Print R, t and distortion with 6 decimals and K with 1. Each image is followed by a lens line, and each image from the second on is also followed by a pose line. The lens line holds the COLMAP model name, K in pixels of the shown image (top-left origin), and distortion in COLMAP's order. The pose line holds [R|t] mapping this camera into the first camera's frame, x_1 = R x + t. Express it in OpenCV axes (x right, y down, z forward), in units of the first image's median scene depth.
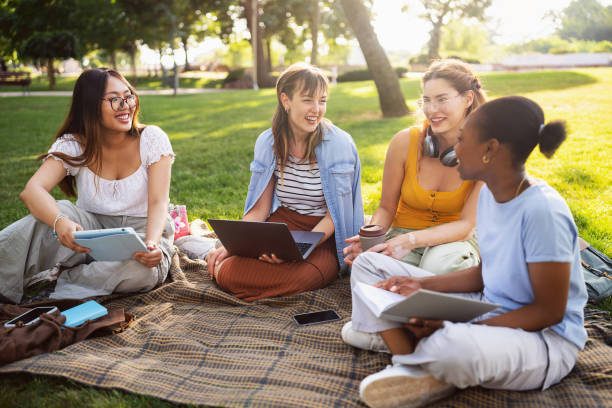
lens RADIAL K [[592.1, 0, 310.7], [0, 592.1, 204.5], [0, 0, 1]] dist [-0.005268, 0.000000]
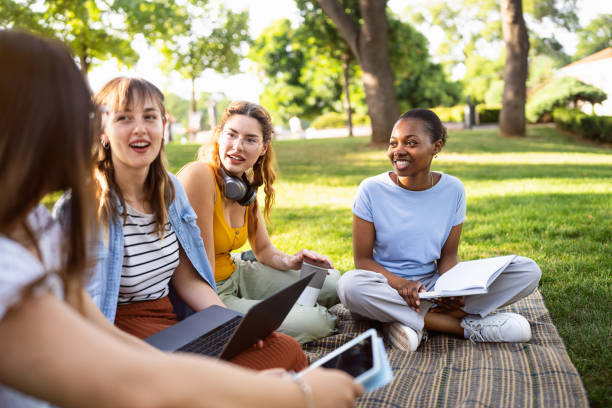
lens RADIAL K [[592.1, 0, 308.8], [0, 592.1, 204.6], [0, 0, 1]] dist [-0.005268, 0.000000]
pose [[0.030665, -0.093806, 0.995118, -0.677962], [0.261207, 0.961741, 0.082611, -0.096474], [-0.964796, 0.257399, 0.053994, 0.778374]]
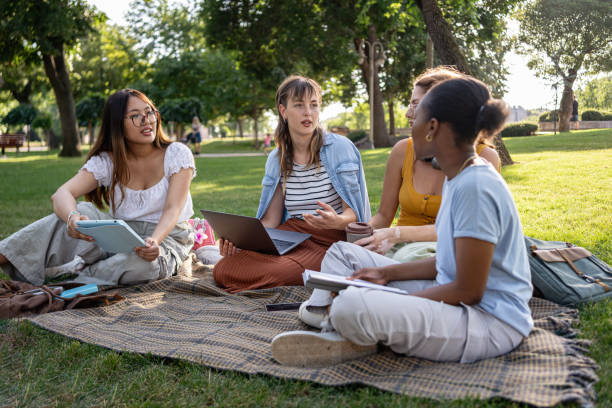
lens RADIAL K [[619.4, 0, 309.0], [0, 619.4, 205.9], [0, 0, 1]] dist [0.000287, 0.000000]
pose [[0.977853, 0.007297, -0.209165, 0.226084], [-0.030128, 0.993891, -0.106175, 0.104768], [0.207112, 0.110125, 0.972099, -0.062890]]
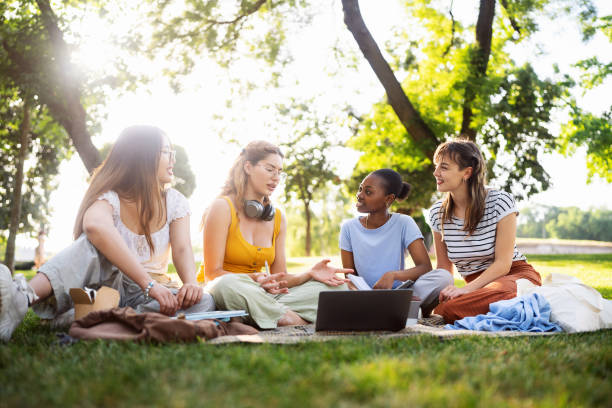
lens RADIAL K [[592.1, 0, 308.1], [0, 592.1, 213.0], [0, 0, 1]] dist [-0.005268, 0.000000]
pose [[0.851681, 0.067645, 0.519676, -0.603969], [0.104002, 0.950094, -0.294117, 0.252993], [-0.513637, 0.304541, 0.802142, 0.027120]]
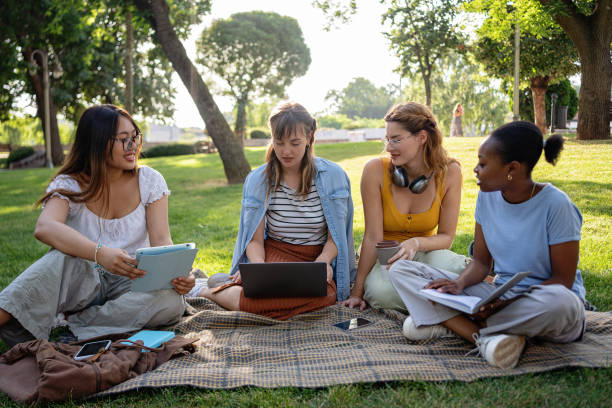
lens RADIAL K [[619.4, 0, 304.9], [0, 619.4, 204.2], [0, 0, 1]] dist [0.000287, 0.000000]
pose [[0.946230, -0.043386, 0.320573, -0.355571], [0.085754, 0.989155, -0.119246, 0.082123], [-0.311923, 0.140324, 0.939688, -0.065071]]
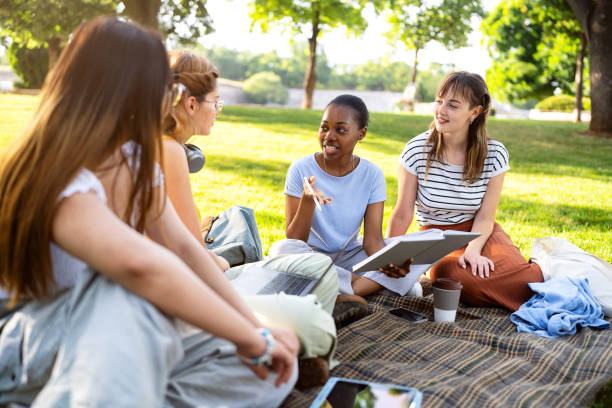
lens RADIAL K [[592.1, 0, 311.2], [0, 592.1, 203.2], [0, 0, 1]] dist [-0.005268, 0.000000]
pose [[0.385697, -0.109017, 0.916162, -0.739523], [0.151858, 0.986953, 0.053510, -0.064023], [-0.910042, 0.118488, 0.397220, 0.609787]]
